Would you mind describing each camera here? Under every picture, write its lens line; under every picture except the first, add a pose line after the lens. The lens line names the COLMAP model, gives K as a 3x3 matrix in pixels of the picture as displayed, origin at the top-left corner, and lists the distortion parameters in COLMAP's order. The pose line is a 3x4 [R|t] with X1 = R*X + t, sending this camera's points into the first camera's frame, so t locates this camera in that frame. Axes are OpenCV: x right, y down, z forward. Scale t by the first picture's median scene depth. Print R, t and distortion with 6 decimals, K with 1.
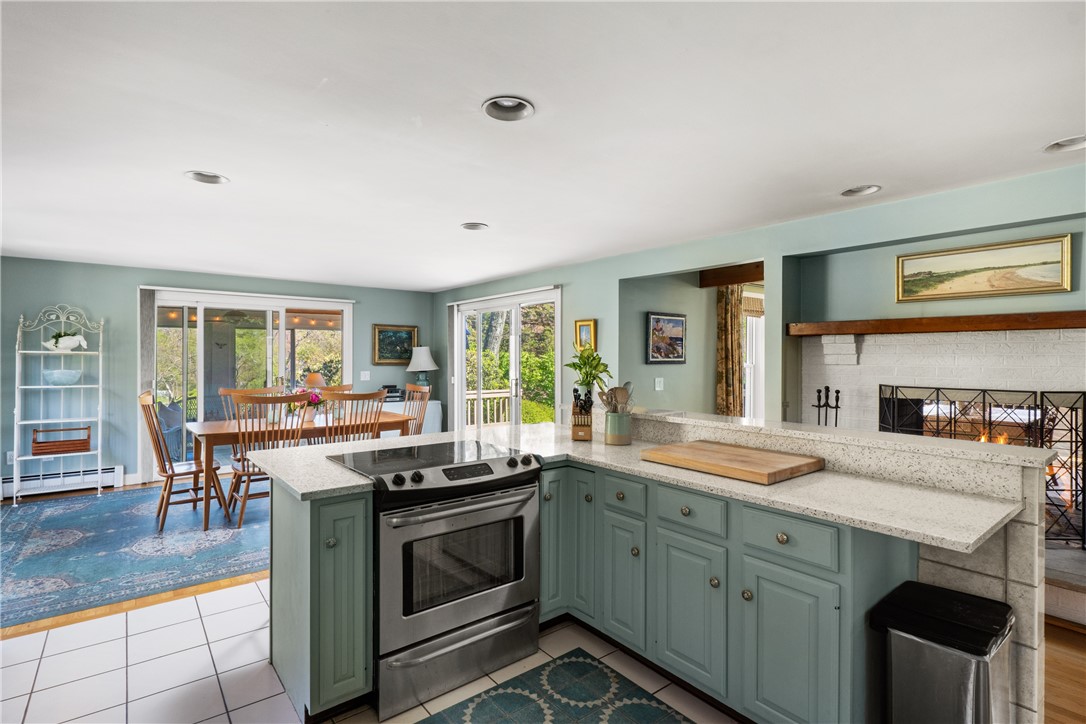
lens RADIAL K [[520.6, 0, 542.0], [0, 520.6, 357.9], [0, 0, 1]] dist [0.000197, -0.000610]
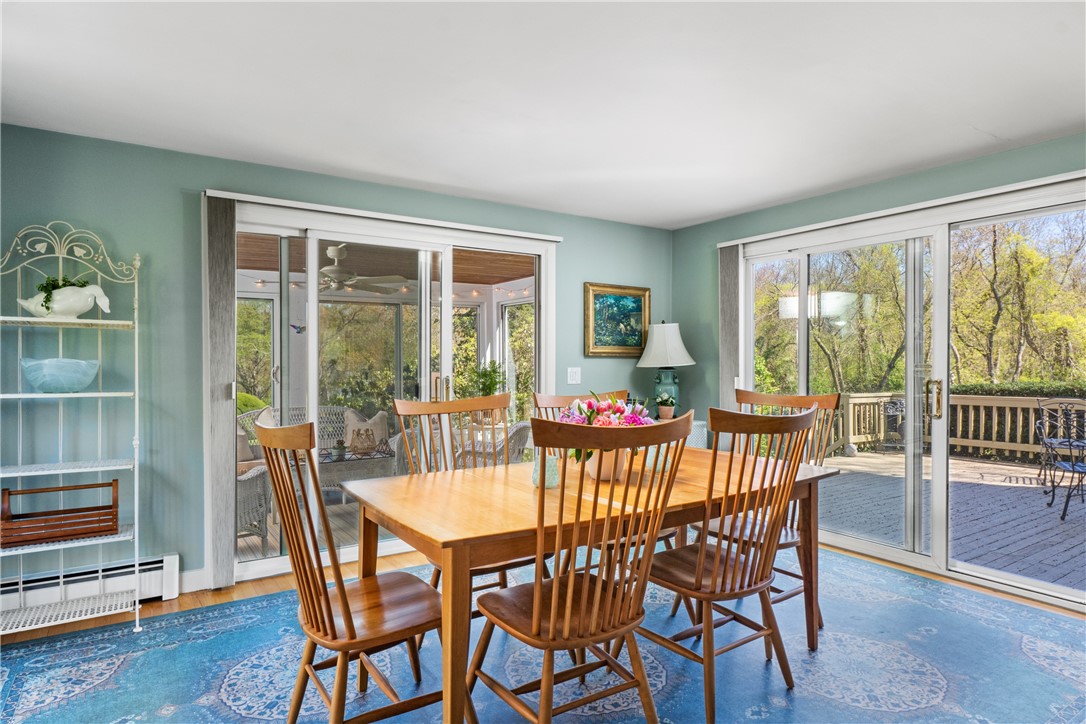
lens RADIAL K [[602.3, 0, 534.7], [0, 602.3, 368.3], [0, 0, 1]] dist [0.001417, 0.000955]
pose [[0.996704, -0.001186, -0.081119, -0.436914], [0.002241, 0.999914, 0.012921, 0.023957], [0.081097, -0.013060, 0.996621, 0.476718]]
